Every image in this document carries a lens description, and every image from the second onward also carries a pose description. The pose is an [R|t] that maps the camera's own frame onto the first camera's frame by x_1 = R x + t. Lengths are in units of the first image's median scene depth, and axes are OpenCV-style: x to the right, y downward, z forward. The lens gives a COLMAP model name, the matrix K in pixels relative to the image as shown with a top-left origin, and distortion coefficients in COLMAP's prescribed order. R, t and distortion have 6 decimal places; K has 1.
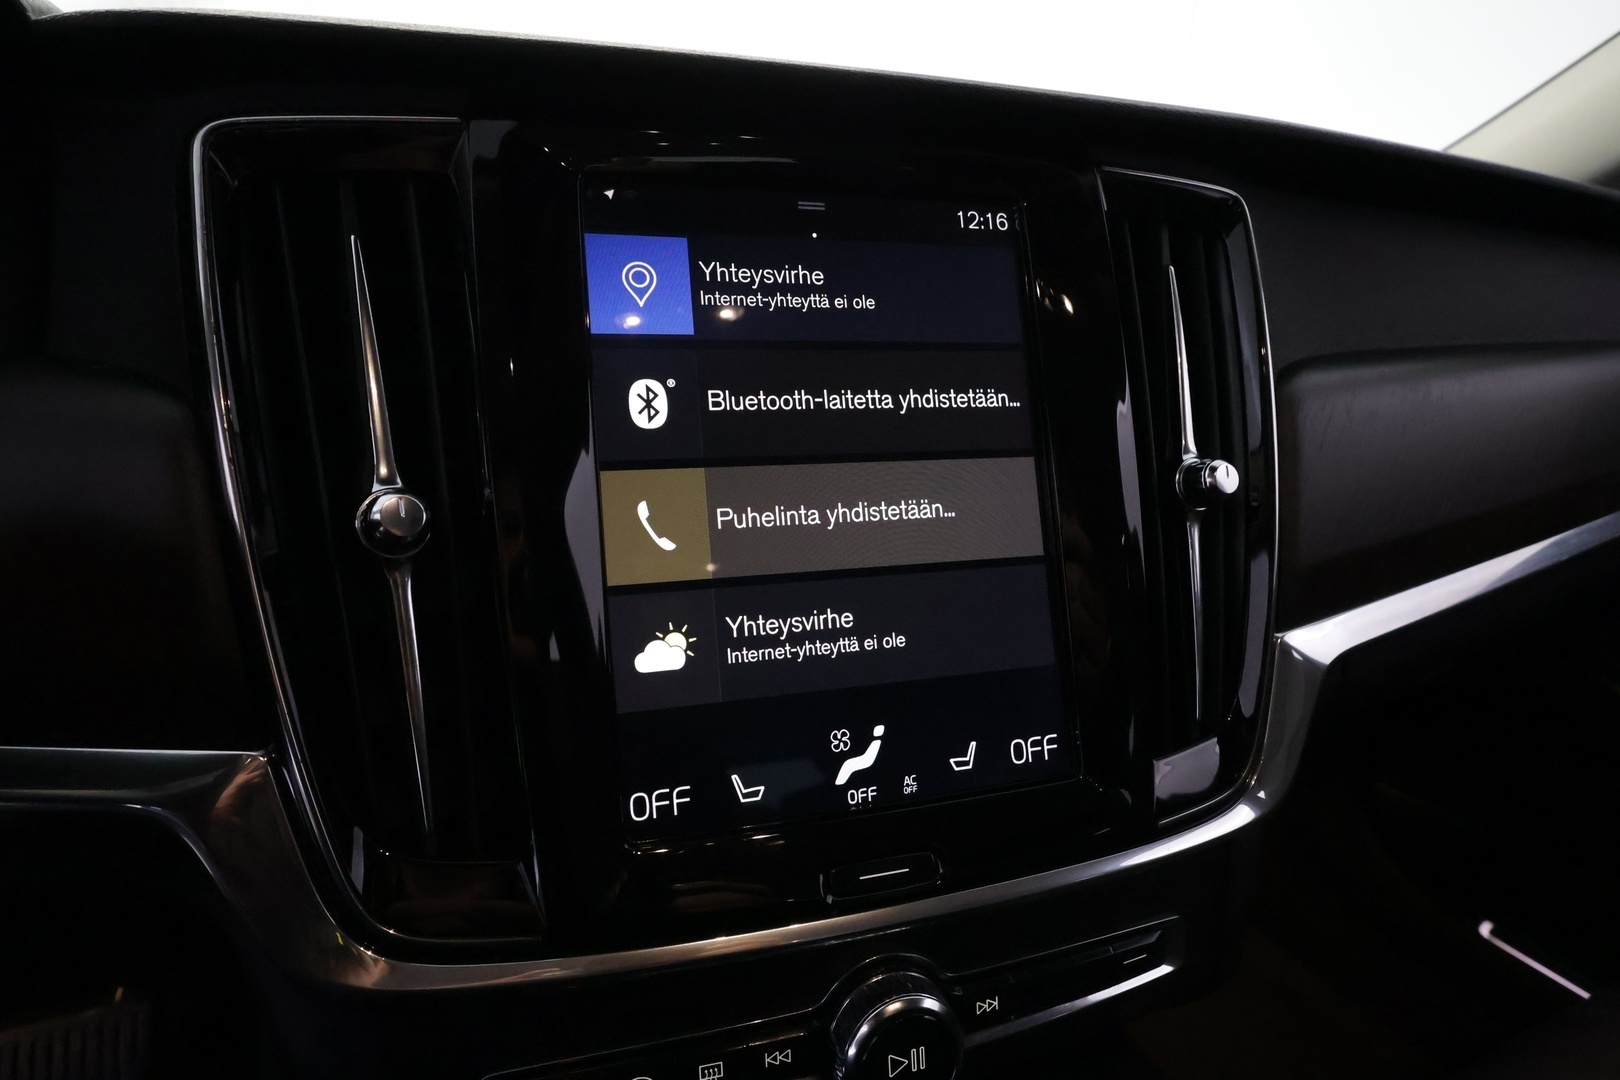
lens RADIAL K [[856.8, 0, 807.0], [0, 856.8, 541.2], [0, 0, 1]] dist [0.002361, 0.000393]
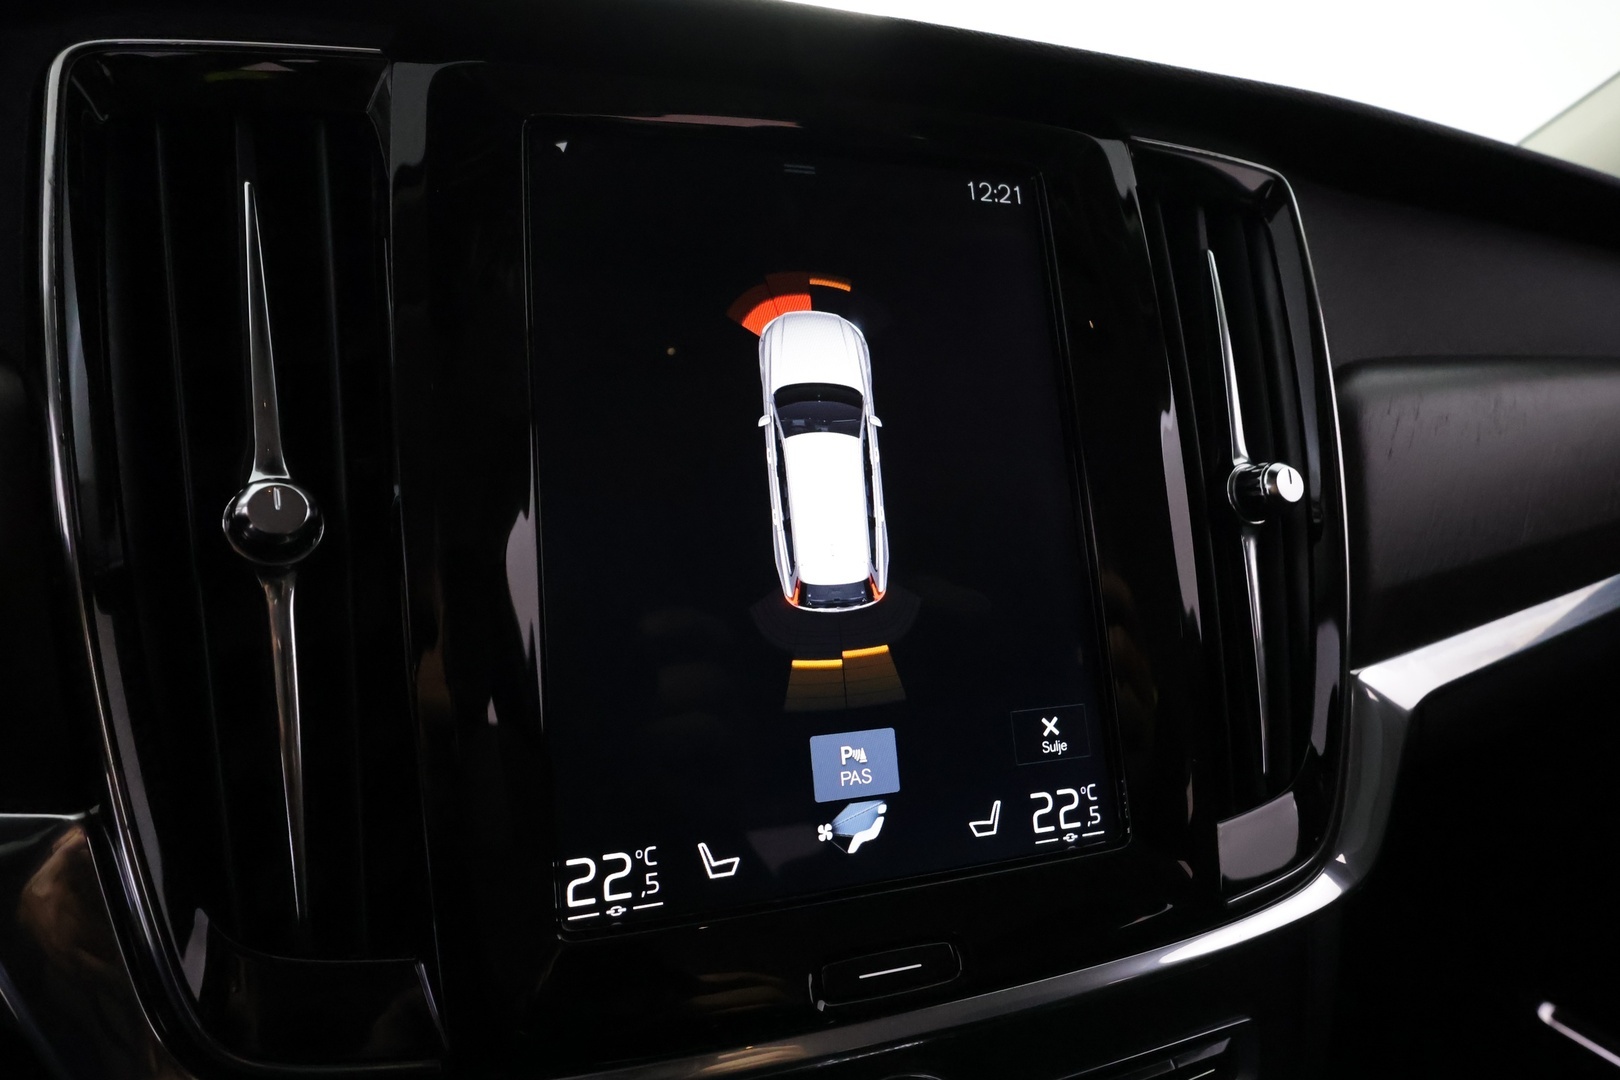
lens RADIAL K [[853.7, 0, 810.0], [0, 853.7, 540.0], [0, 0, 1]] dist [0.003840, -0.000705]
pose [[0.999990, -0.001087, 0.004298, 0.012262], [0.001397, 0.997343, -0.072840, 0.046062], [-0.004207, 0.072846, 0.997334, 0.174255]]
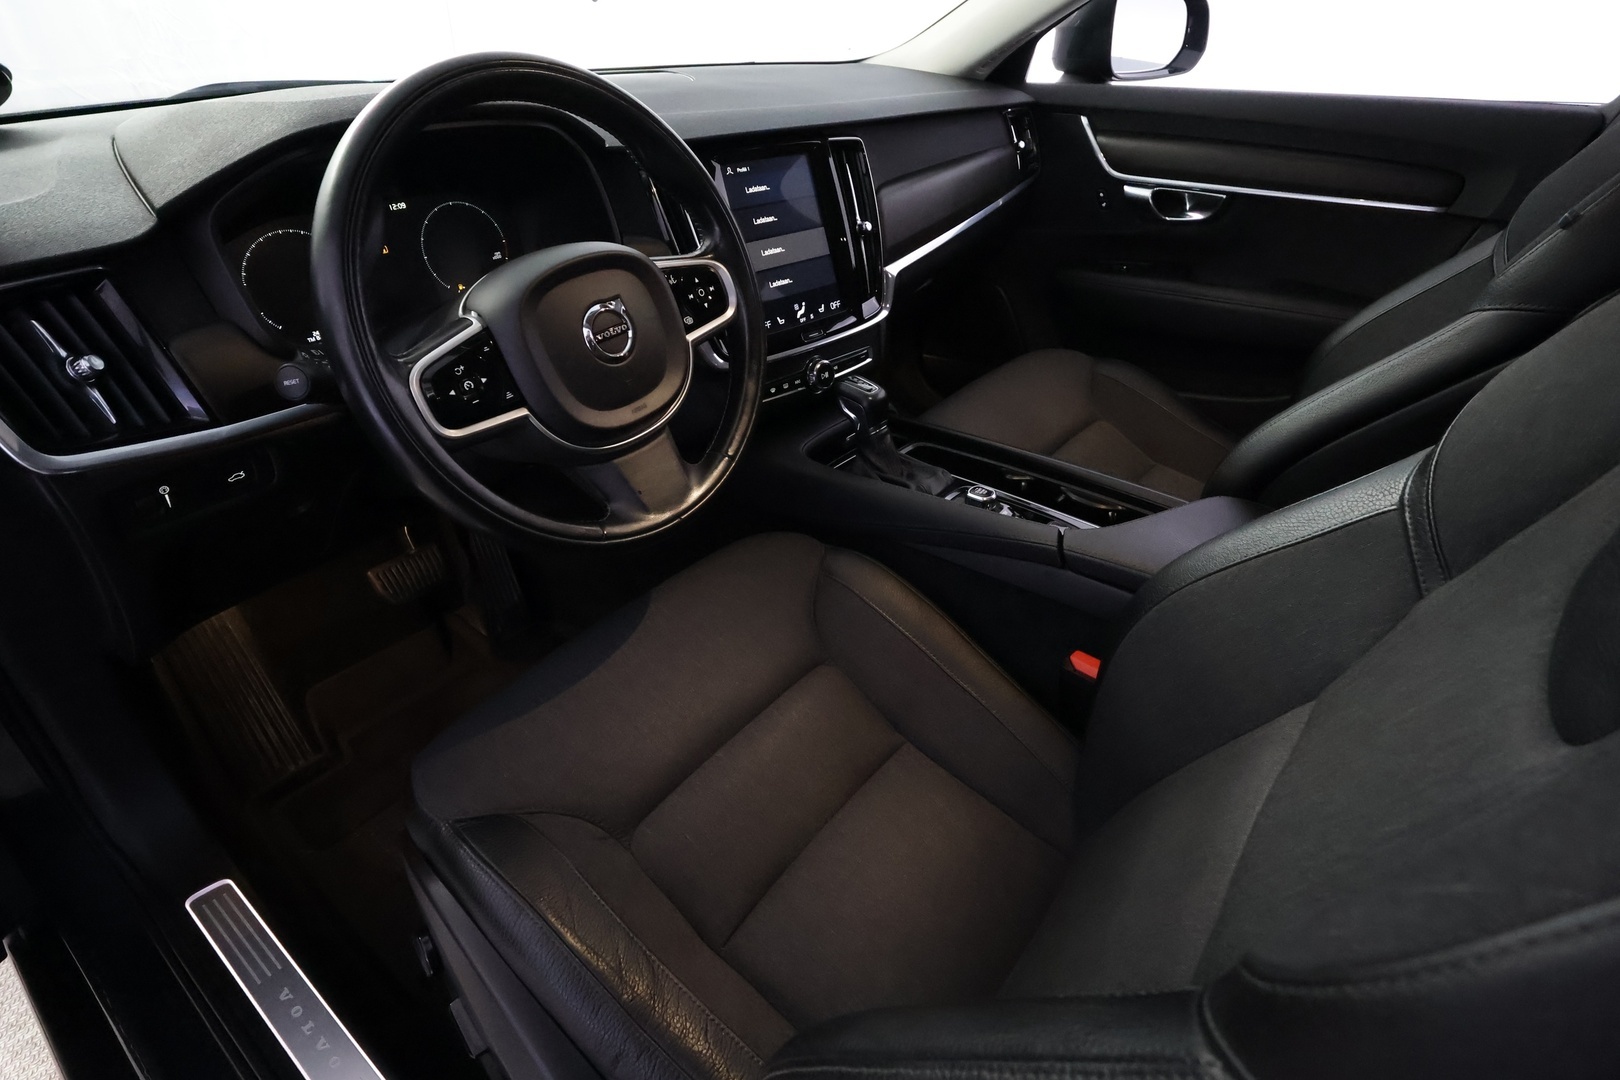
lens RADIAL K [[846.6, 0, 819.6], [0, 846.6, 544.5], [0, 0, 1]] dist [0.006538, 0.000877]
pose [[0.885982, -0.263404, 0.381648, -1.677221], [0.138655, 0.935838, 0.324008, -0.000898], [-0.442505, -0.234148, 0.865658, -2.768156]]
